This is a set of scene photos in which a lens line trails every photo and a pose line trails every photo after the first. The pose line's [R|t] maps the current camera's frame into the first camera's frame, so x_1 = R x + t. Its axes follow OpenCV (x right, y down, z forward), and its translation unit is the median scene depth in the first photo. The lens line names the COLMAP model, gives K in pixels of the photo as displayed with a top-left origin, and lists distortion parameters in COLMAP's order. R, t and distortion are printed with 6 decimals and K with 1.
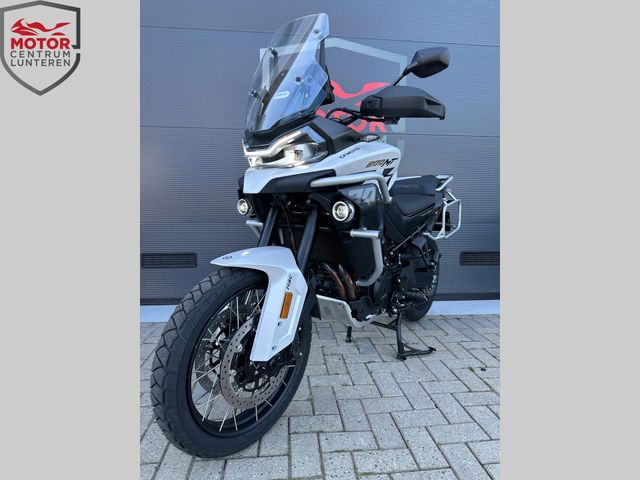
lens RADIAL K [[329.1, 0, 313.9], [0, 329.1, 240.1], [0, 0, 1]] dist [0.001540, -0.000050]
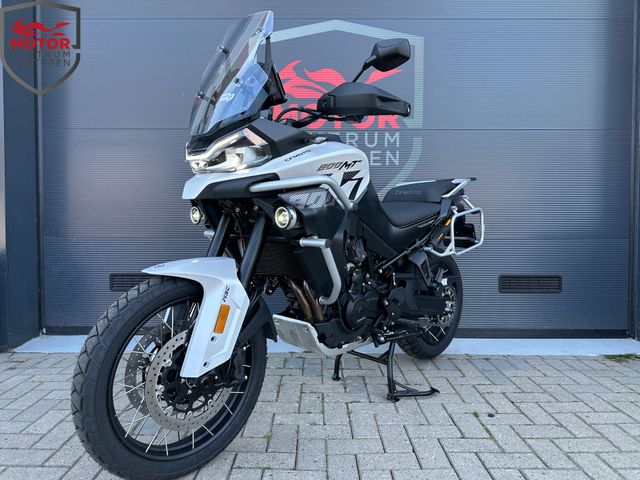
lens RADIAL K [[436.2, 0, 316.9], [0, 436.2, 240.8], [0, 0, 1]] dist [0.017954, -0.026586]
pose [[0.995282, 0.001632, -0.097007, 0.264763], [-0.007475, 0.998177, -0.059895, 0.044361], [0.096733, 0.060337, 0.993480, -0.185952]]
